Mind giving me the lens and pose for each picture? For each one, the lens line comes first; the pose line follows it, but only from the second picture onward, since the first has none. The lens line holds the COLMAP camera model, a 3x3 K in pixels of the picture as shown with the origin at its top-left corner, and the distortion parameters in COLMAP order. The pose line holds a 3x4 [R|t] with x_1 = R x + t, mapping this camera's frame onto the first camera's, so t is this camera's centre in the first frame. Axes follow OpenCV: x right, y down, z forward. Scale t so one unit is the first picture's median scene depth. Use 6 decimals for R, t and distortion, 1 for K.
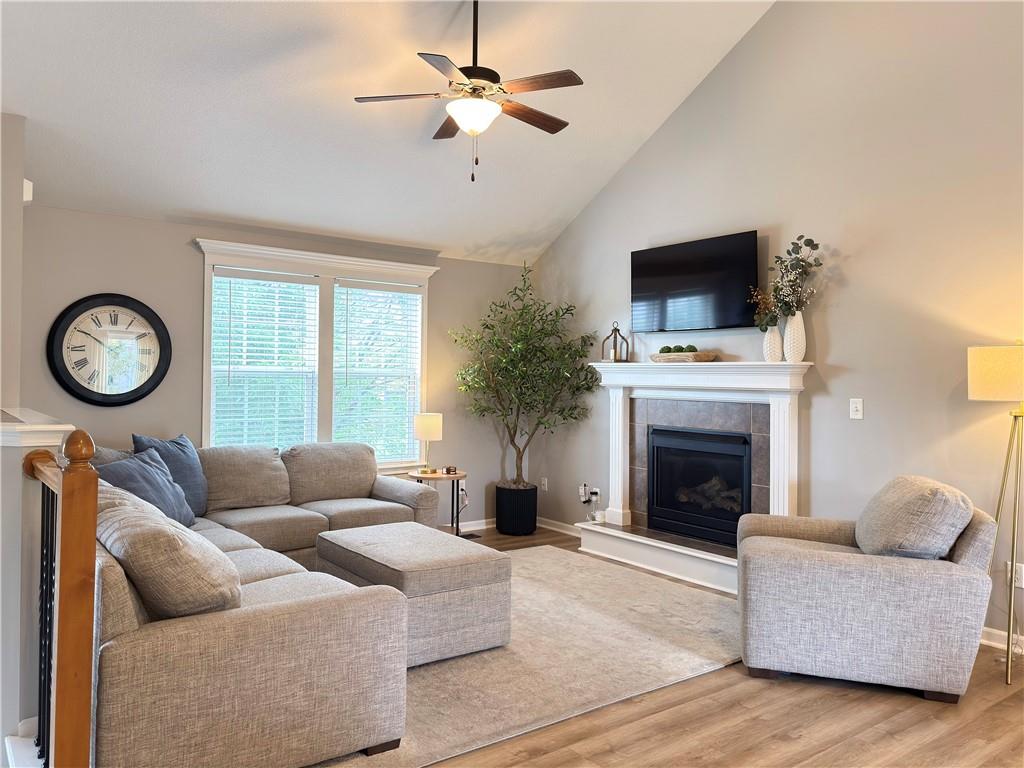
lens RADIAL K [[738.8, 0, 475.7], [0, 738.8, 371.2], [0, 0, 1]] dist [0.104837, -0.161967]
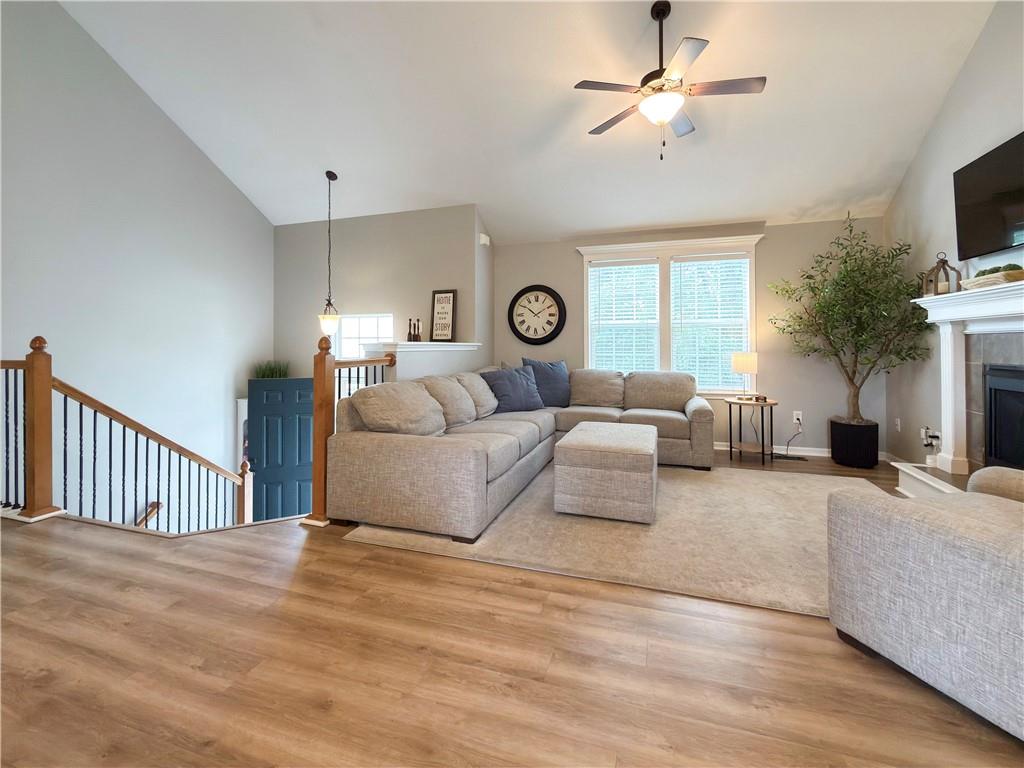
lens RADIAL K [[449.7, 0, 512.0], [0, 449.7, 342.7], [0, 0, 1]] dist [0.000114, -0.000366]
pose [[0.594925, -0.017316, -0.803594, 0.405280], [0.016031, 0.999825, -0.009676, 0.054615], [0.803621, -0.007126, 0.595099, 0.297828]]
